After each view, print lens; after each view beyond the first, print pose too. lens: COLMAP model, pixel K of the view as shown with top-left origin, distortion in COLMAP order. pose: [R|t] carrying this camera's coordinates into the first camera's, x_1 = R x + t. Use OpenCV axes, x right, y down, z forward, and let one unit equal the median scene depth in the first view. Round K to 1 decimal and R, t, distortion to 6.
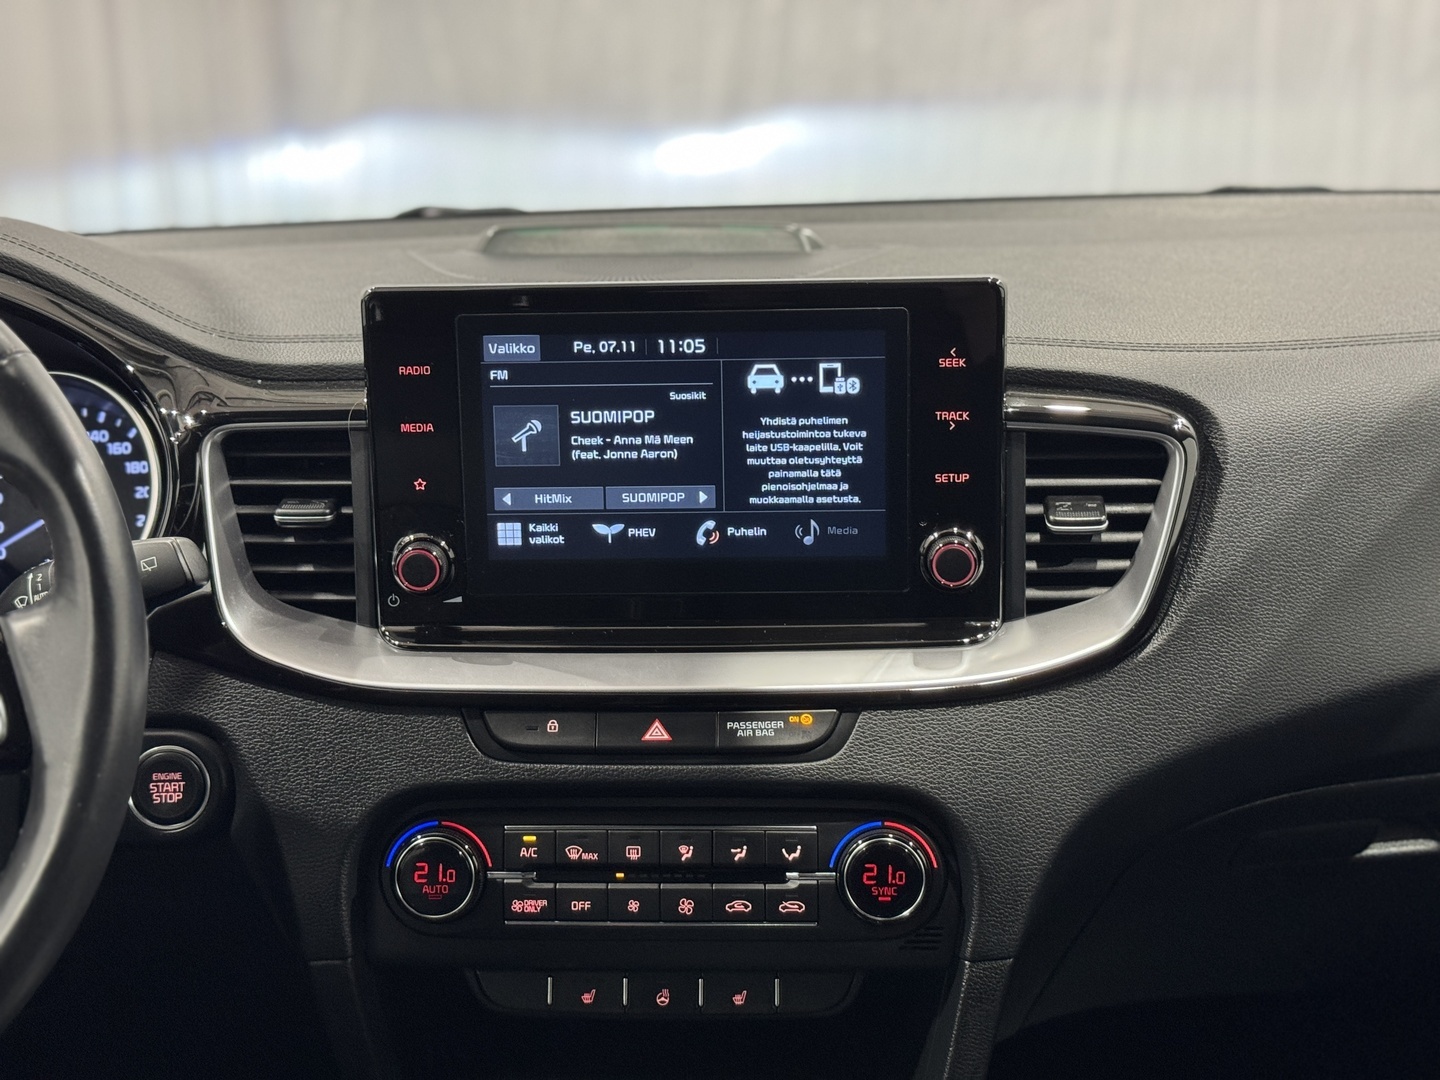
lens RADIAL K [[2026.7, 0, 719.1], [0, 2026.7, 541.9], [0, 0, 1]] dist [0.121532, 0.000000]
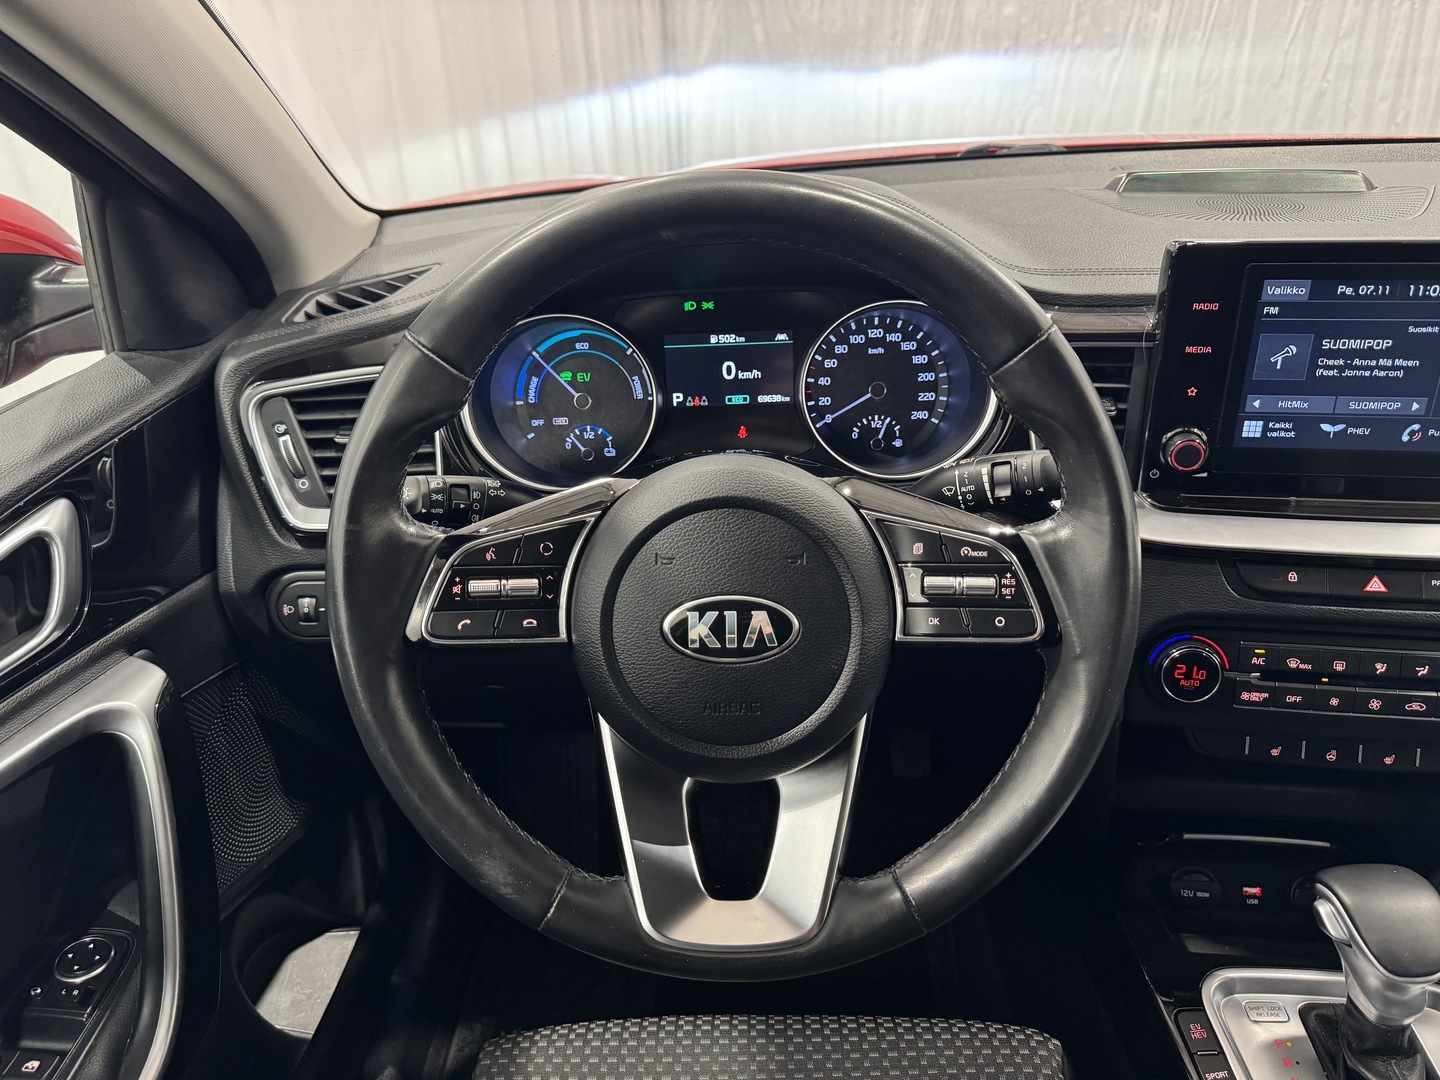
lens RADIAL K [[1039.8, 0, 731.5], [0, 1039.8, 545.2], [0, 0, 1]] dist [0.010674, -0.015911]
pose [[0.994090, 0.037315, -0.101947, -0.379003], [-0.012579, 0.972338, 0.233238, -0.087053], [0.107830, -0.230577, 0.967061, 0.277633]]
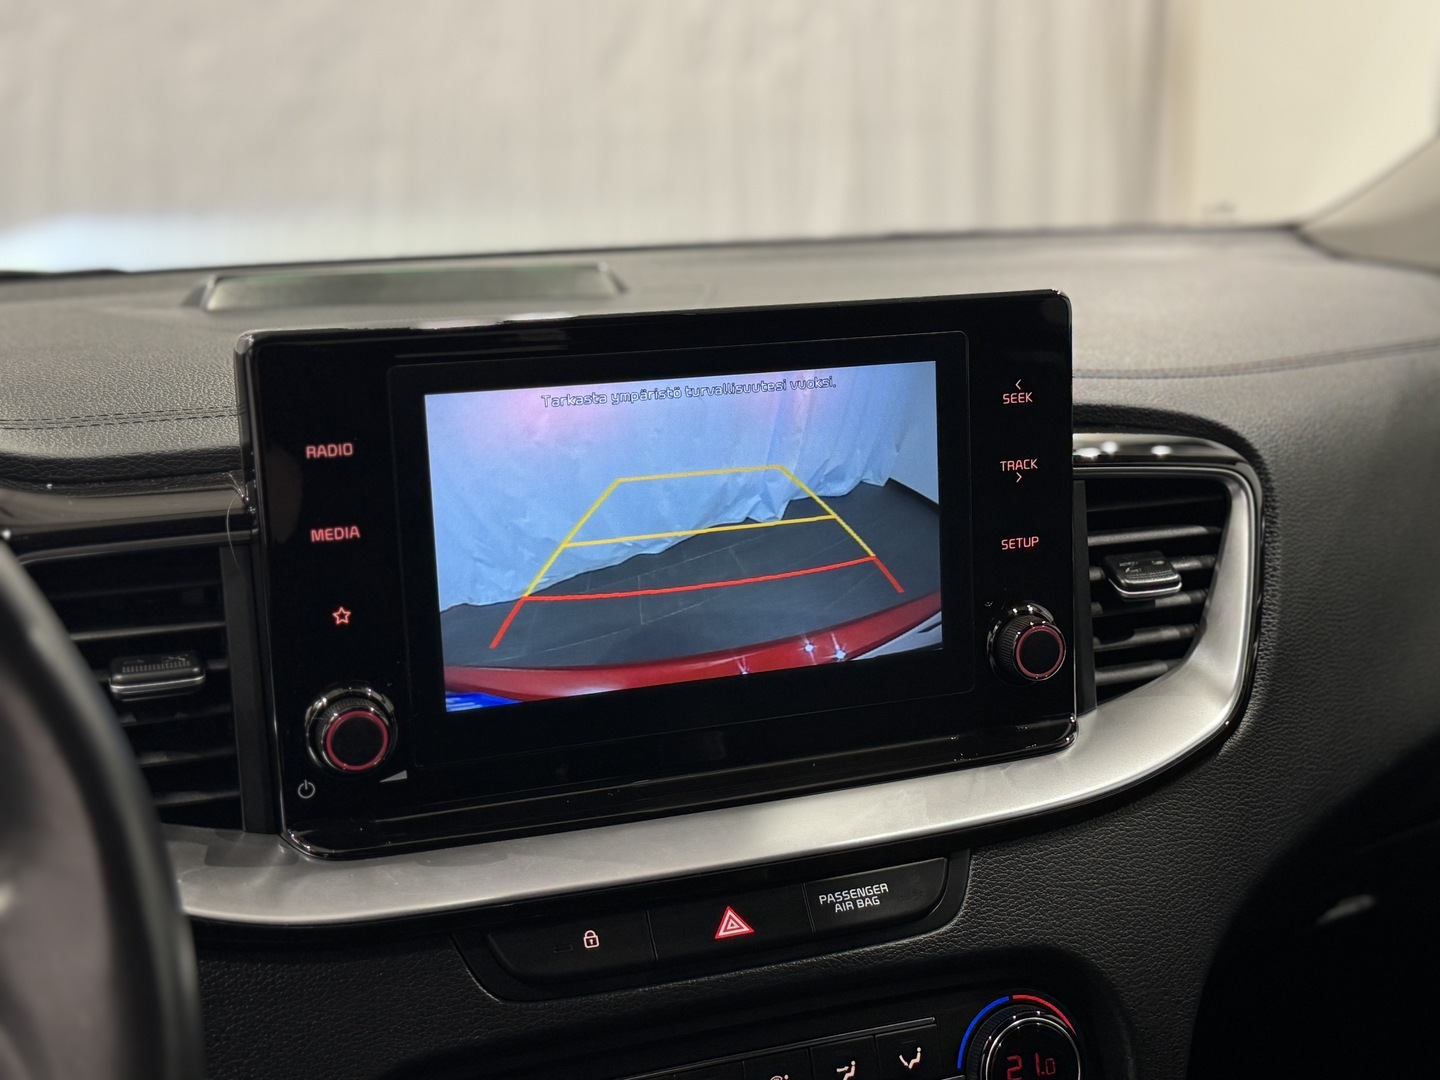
lens RADIAL K [[1861.4, 0, 723.6], [0, 1861.4, 539.3], [0, 0, 1]] dist [0.114408, 0.000000]
pose [[0.918990, -0.079921, 0.386096, -0.272397], [0.098210, 0.994776, -0.027845, -0.023786], [-0.381854, 0.063507, 0.922038, 0.367945]]
